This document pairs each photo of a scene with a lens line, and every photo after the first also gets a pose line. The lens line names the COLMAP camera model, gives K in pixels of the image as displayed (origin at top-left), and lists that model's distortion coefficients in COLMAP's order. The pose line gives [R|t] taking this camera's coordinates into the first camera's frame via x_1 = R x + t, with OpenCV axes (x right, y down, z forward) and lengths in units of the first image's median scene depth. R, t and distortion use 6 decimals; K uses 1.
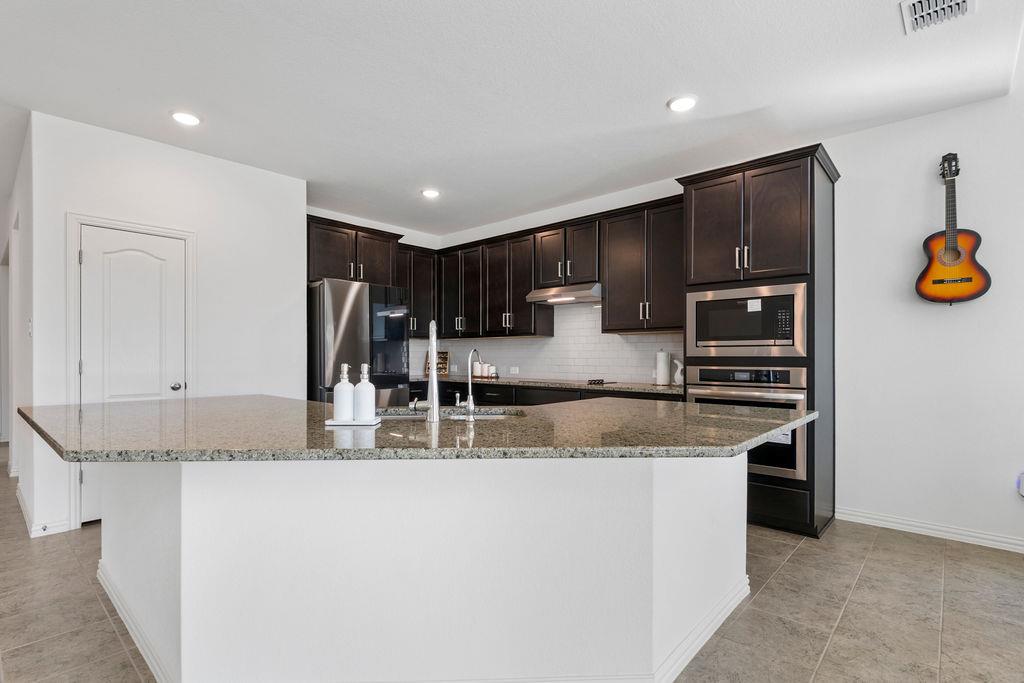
lens RADIAL K [[491.3, 0, 511.0], [0, 491.3, 355.9], [0, 0, 1]] dist [-0.003738, -0.000519]
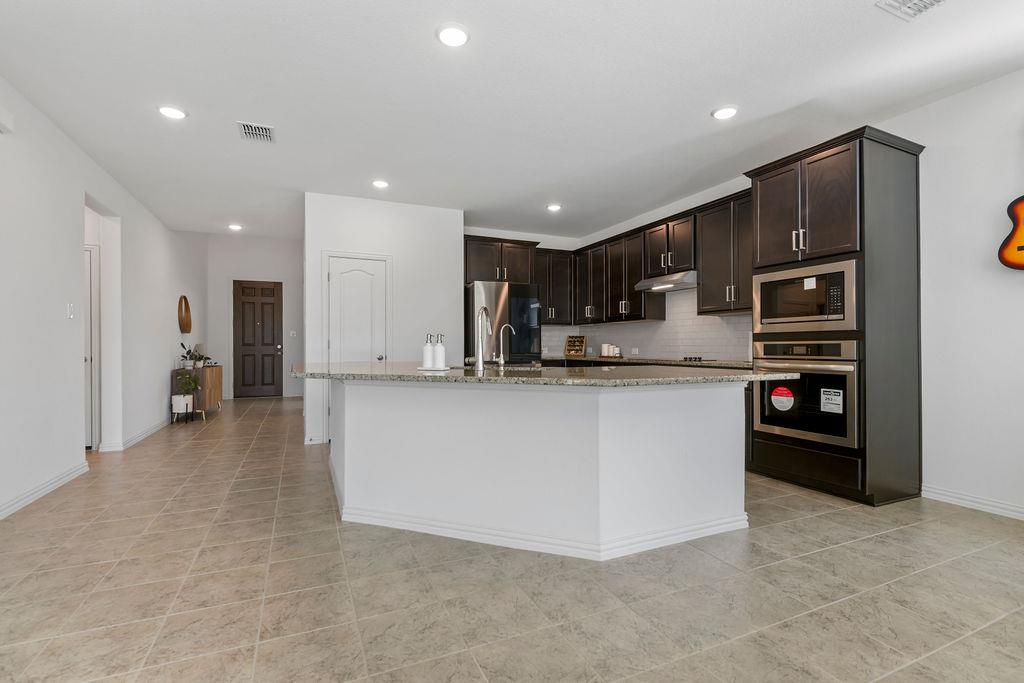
lens RADIAL K [[466.6, 0, 514.0], [0, 466.6, 345.5], [0, 0, 1]] dist [-0.005566, -0.001207]
pose [[0.919136, -0.003245, -0.393926, 0.274538], [0.002191, 0.999993, -0.003125, 0.030827], [0.393934, 0.002009, 0.919137, -0.170281]]
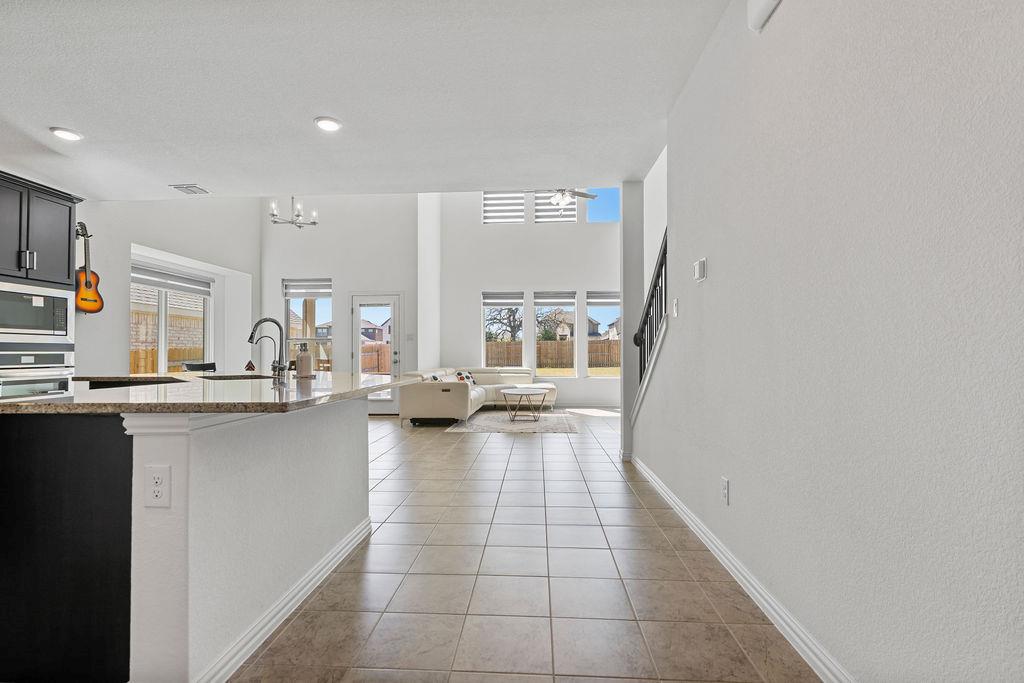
lens RADIAL K [[466.6, 0, 514.0], [0, 466.6, 345.5], [0, 0, 1]] dist [-0.005566, -0.001207]
pose [[-0.630076, 0.013134, 0.776423, -1.049609], [0.002263, 0.999884, -0.015078, 0.024949], [-0.776530, -0.007744, -0.630032, 0.731907]]
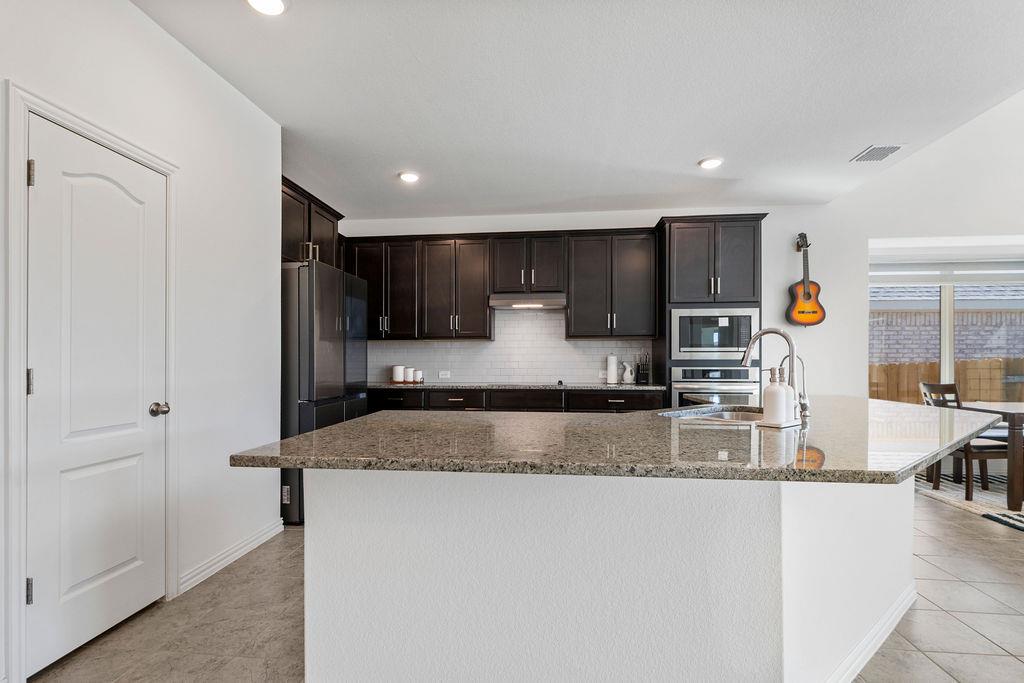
lens RADIAL K [[478.4, 0, 505.7], [0, 478.4, 355.7], [0, 0, 1]] dist [0.015331, -0.000154]
pose [[0.806812, 0.001084, 0.590807, -0.704706], [0.001405, 0.999992, -0.003754, -0.004858], [-0.590806, 0.003859, 0.806804, 0.259688]]
